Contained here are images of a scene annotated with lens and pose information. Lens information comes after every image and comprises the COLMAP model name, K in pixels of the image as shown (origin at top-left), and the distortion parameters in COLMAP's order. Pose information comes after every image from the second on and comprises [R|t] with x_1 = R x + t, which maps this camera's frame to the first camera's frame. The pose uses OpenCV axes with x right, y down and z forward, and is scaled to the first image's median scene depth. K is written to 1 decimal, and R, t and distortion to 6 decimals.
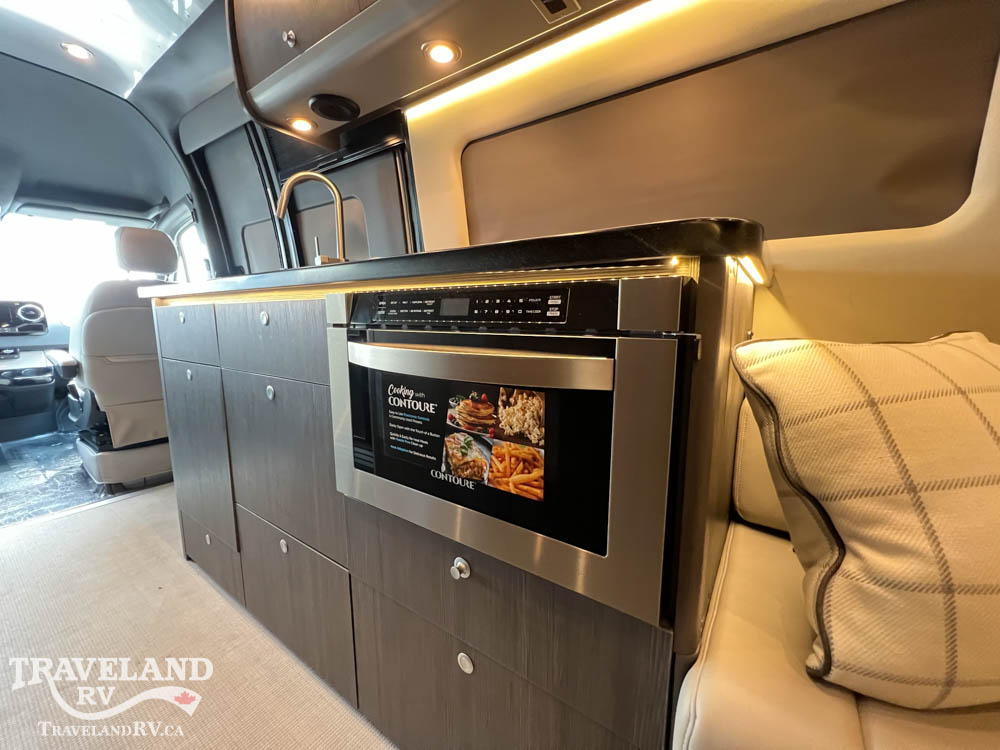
lens RADIAL K [[398.7, 0, 498.2], [0, 398.7, 373.5], [0, 0, 1]] dist [-0.000741, 0.000340]
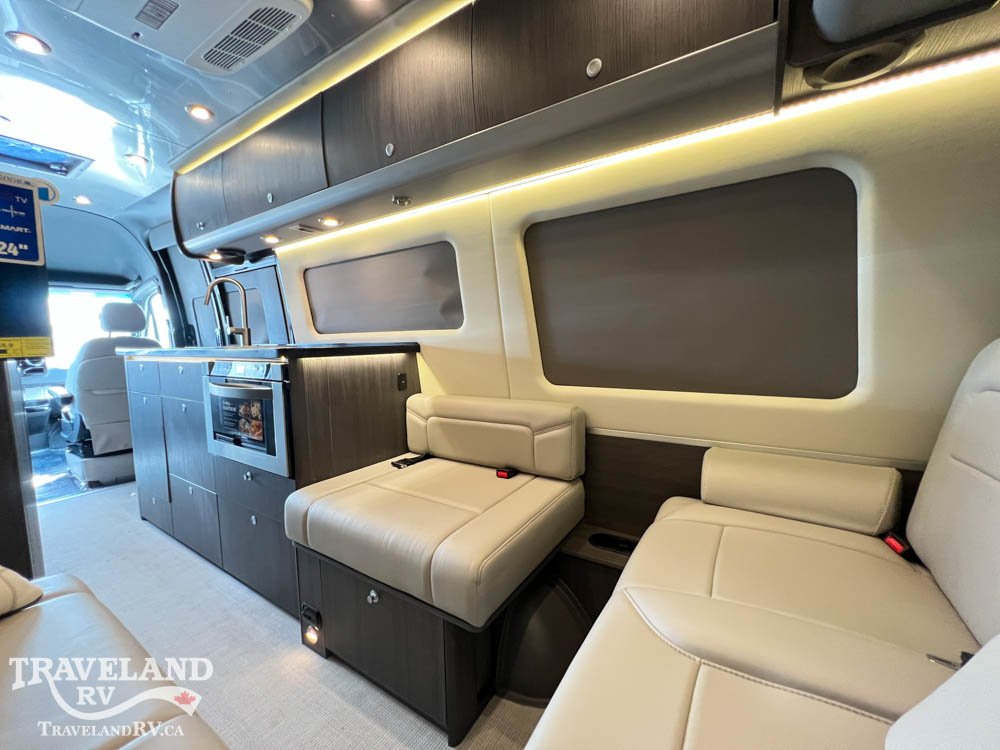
lens RADIAL K [[399.3, 0, 498.7], [0, 399.3, 373.8], [0, 0, 1]] dist [0.000172, 0.000131]
pose [[0.999365, -0.018974, 0.030168, 0.429444], [0.020809, 0.997876, -0.061730, 0.016225], [-0.028933, 0.062319, 0.997637, -0.471027]]
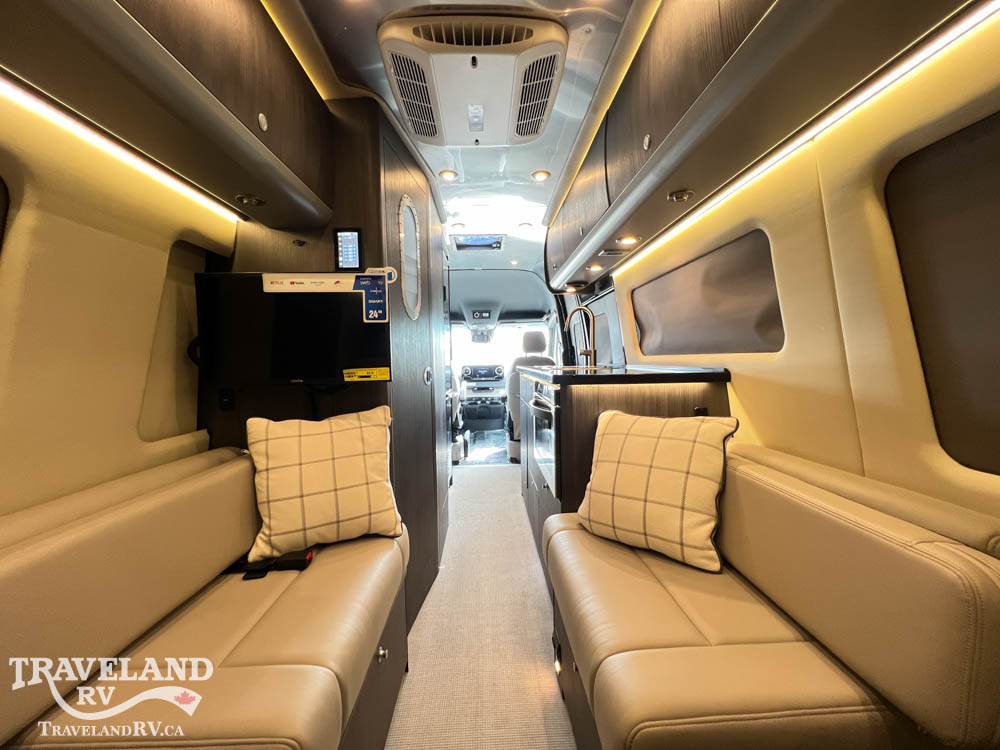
lens RADIAL K [[399.3, 0, 498.7], [0, 399.3, 373.8], [0, 0, 1]] dist [0.000172, 0.000131]
pose [[0.599380, 0.018421, -0.800252, 0.586637], [-0.100489, 0.993558, -0.052395, -0.028780], [0.794132, 0.111821, 0.597370, -0.298263]]
